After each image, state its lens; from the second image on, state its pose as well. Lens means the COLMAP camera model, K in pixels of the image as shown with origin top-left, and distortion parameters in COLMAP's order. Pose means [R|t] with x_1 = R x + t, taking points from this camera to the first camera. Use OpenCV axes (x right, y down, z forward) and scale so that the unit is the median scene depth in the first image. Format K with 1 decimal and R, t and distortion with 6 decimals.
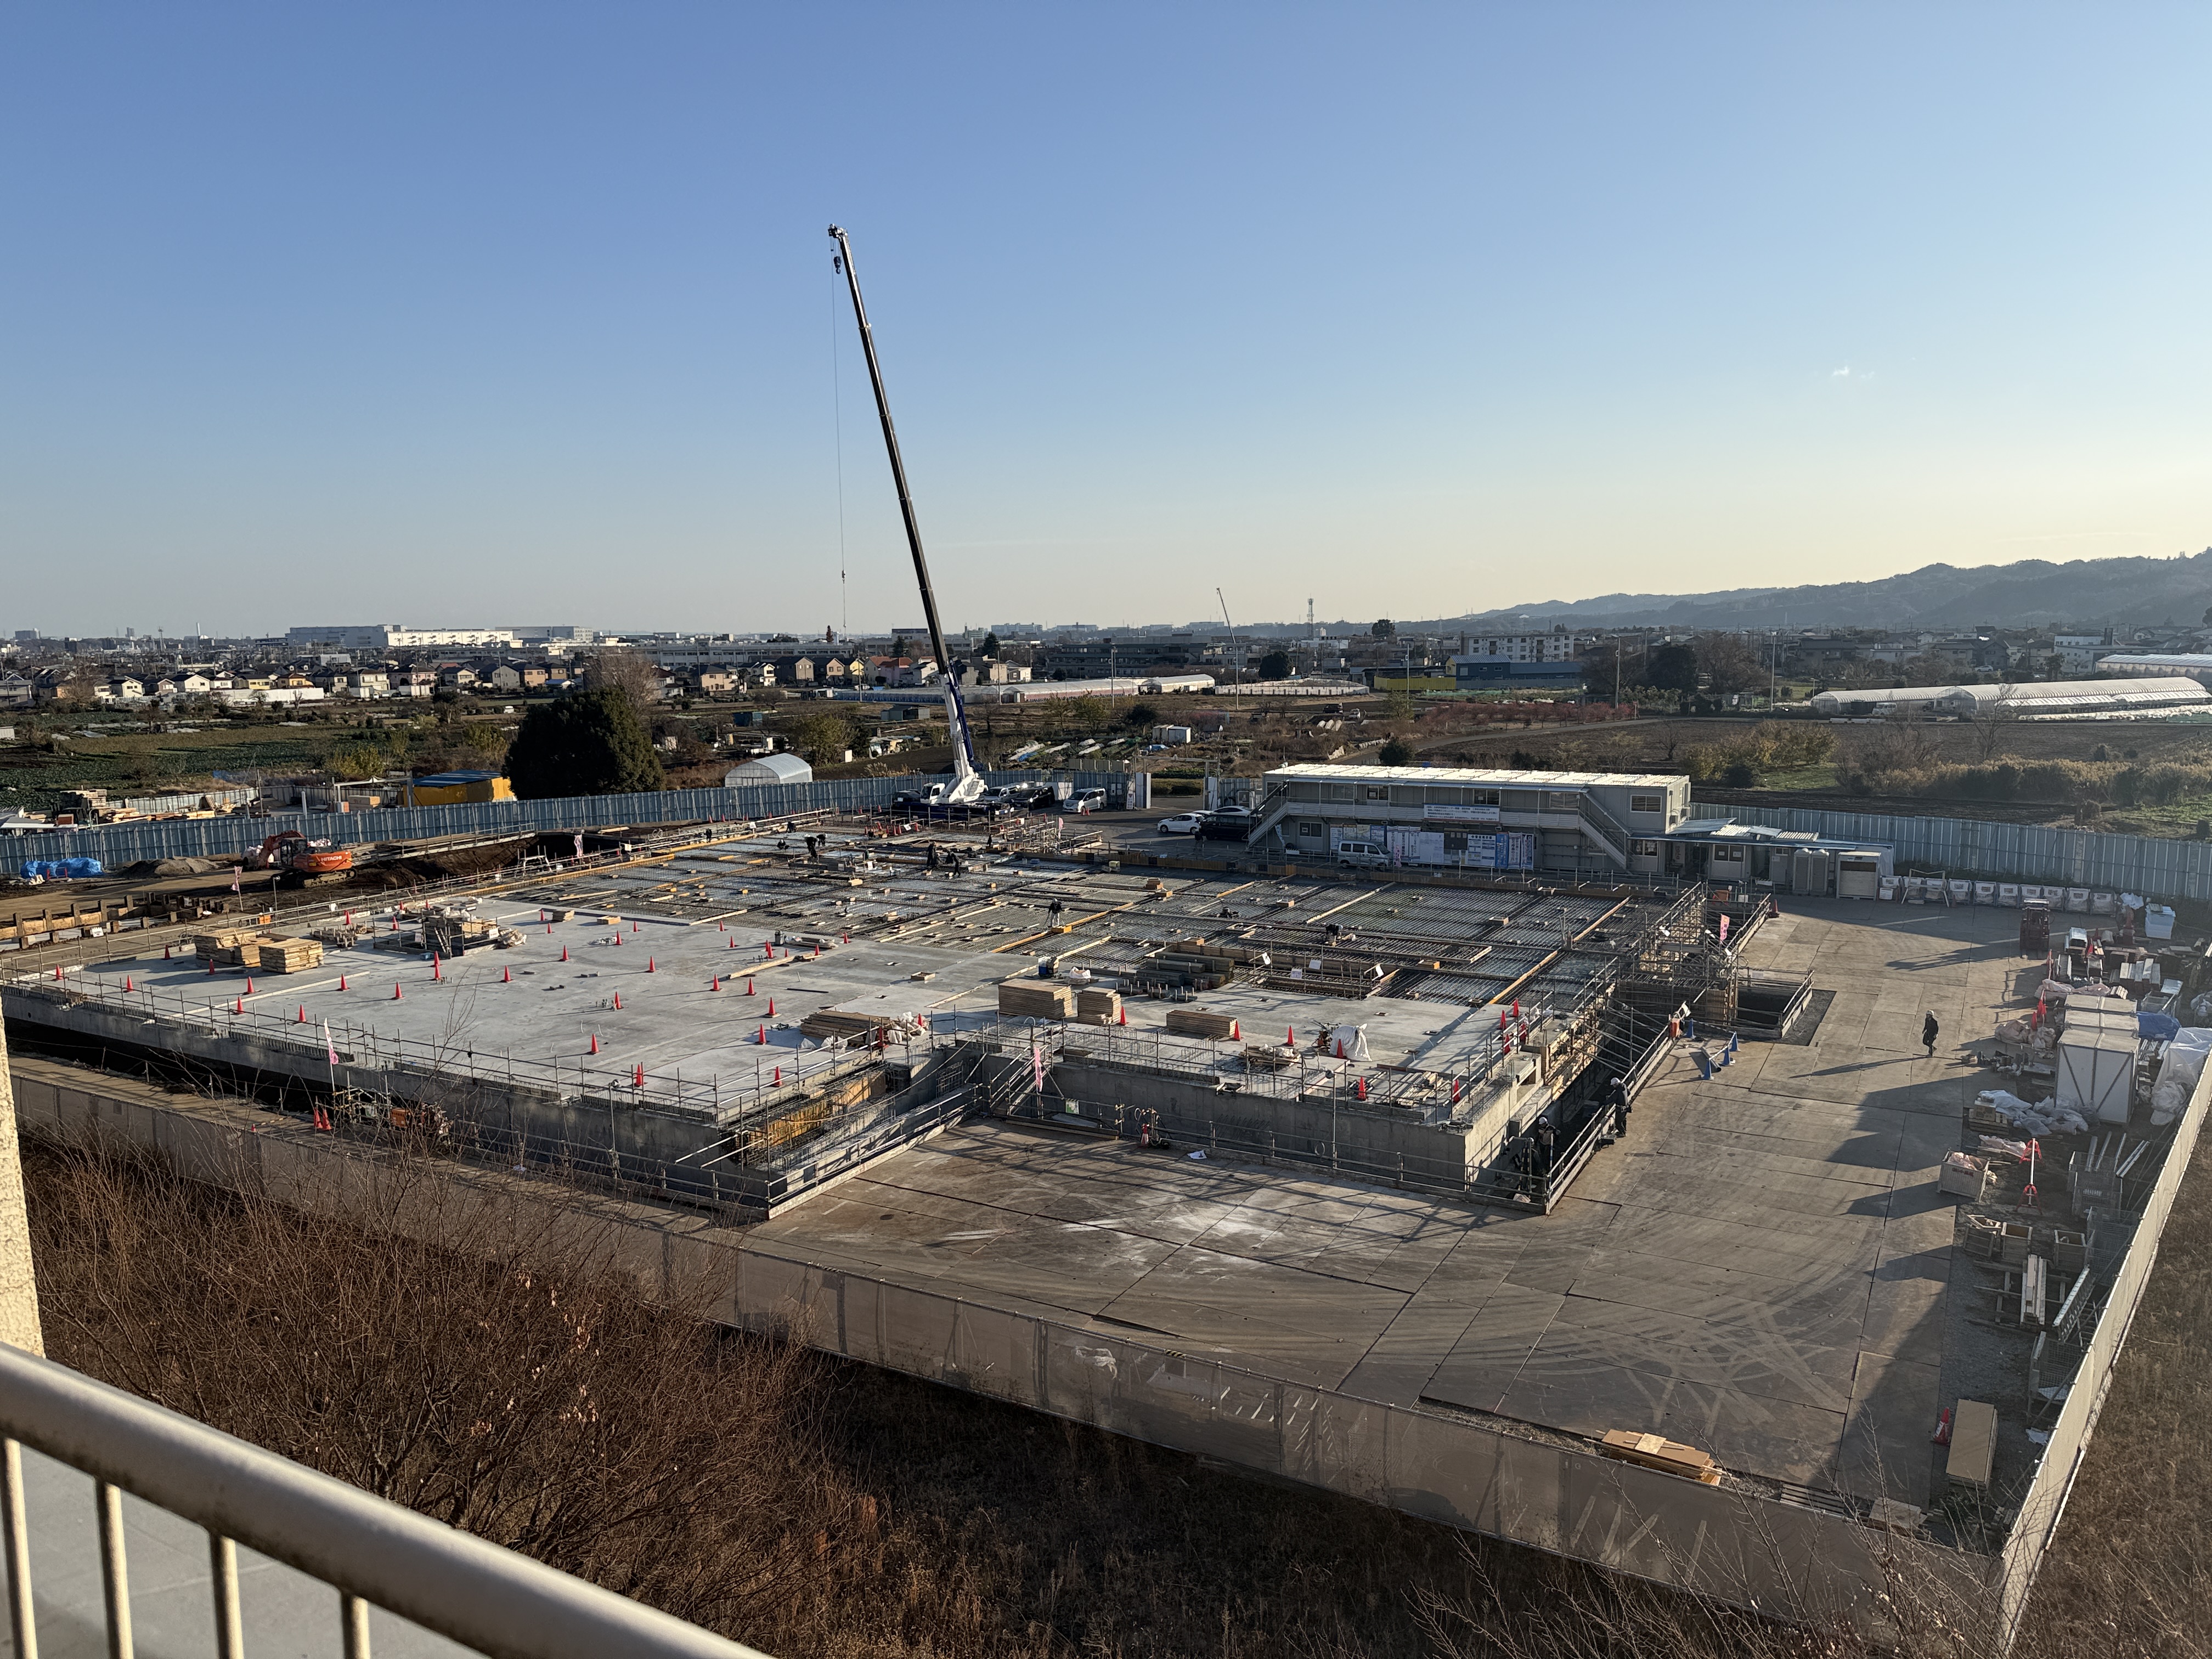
lens RADIAL K [[1532.3, 0, 1106.0], [0, 1532.3, 829.5], [0, 0, 1]] dist [0.045407, -0.001908]
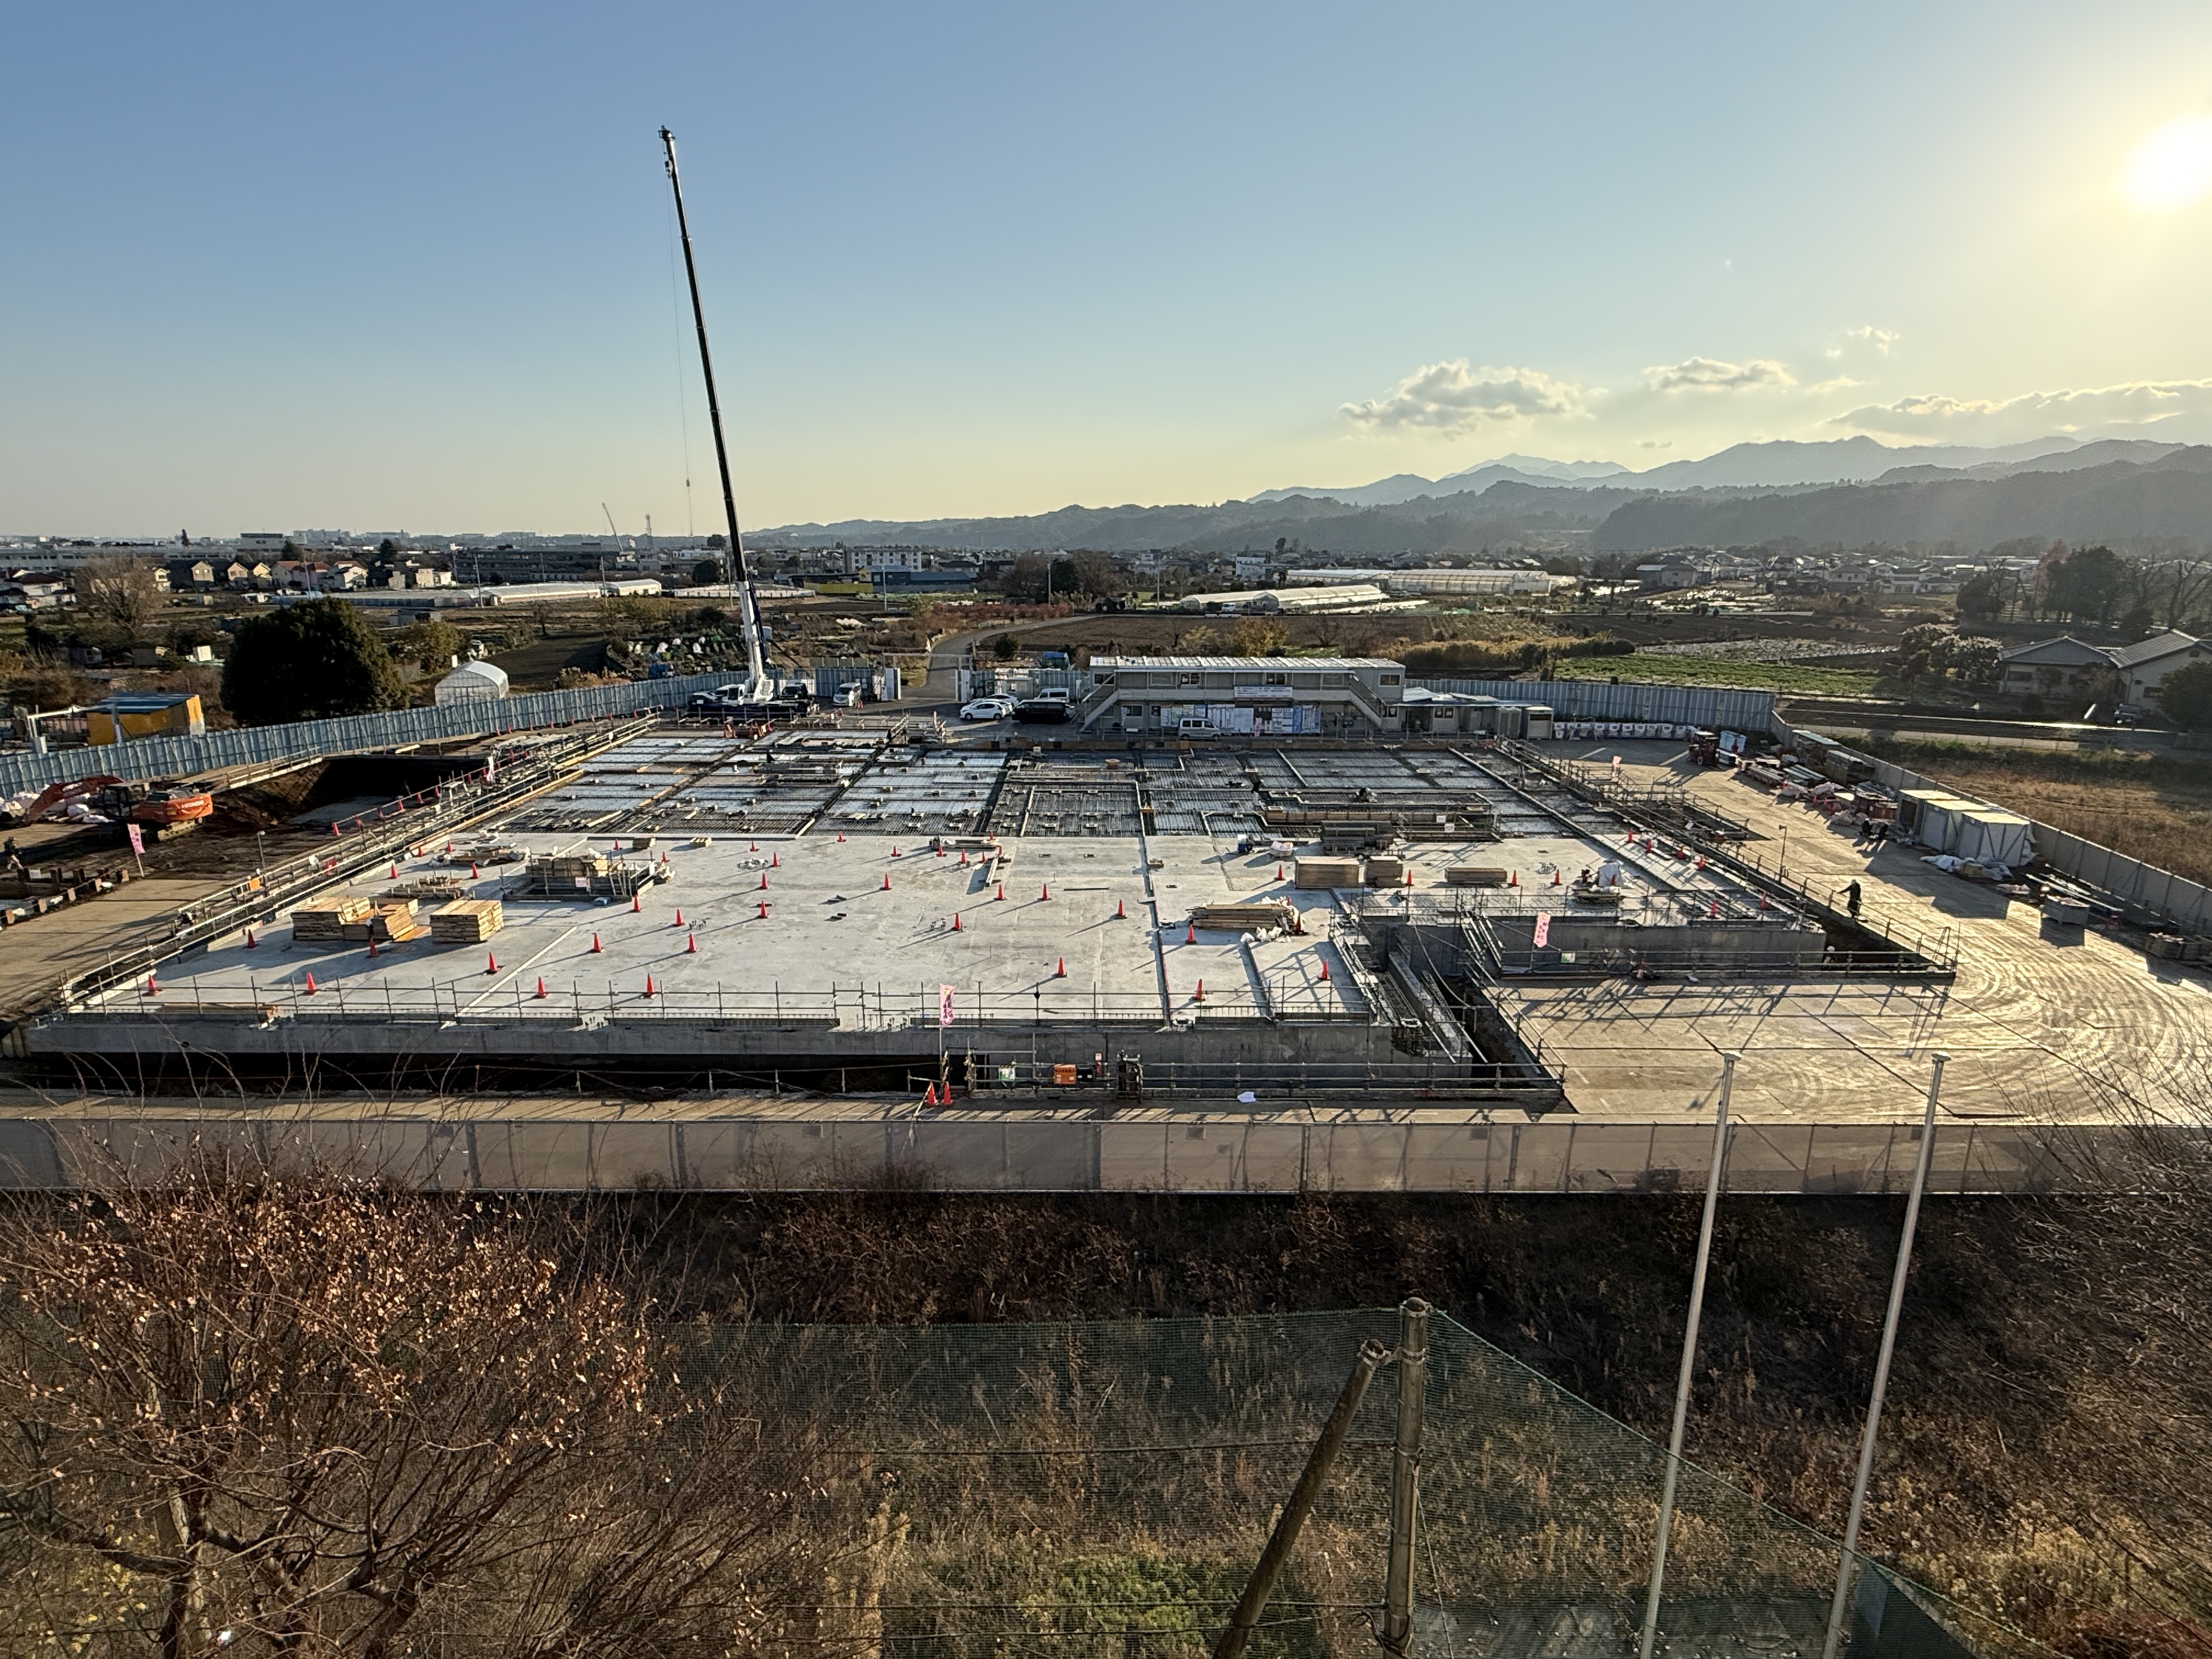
lens RADIAL K [[1178.9, 0, 1099.5], [0, 1178.9, 824.6], [0, 0, 1]] dist [-0.000712, -0.000450]
pose [[0.870070, -0.097988, 0.483091, -0.306137], [0.047143, 0.992092, 0.116324, -0.017681], [-0.490669, -0.078435, 0.867809, 0.157379]]
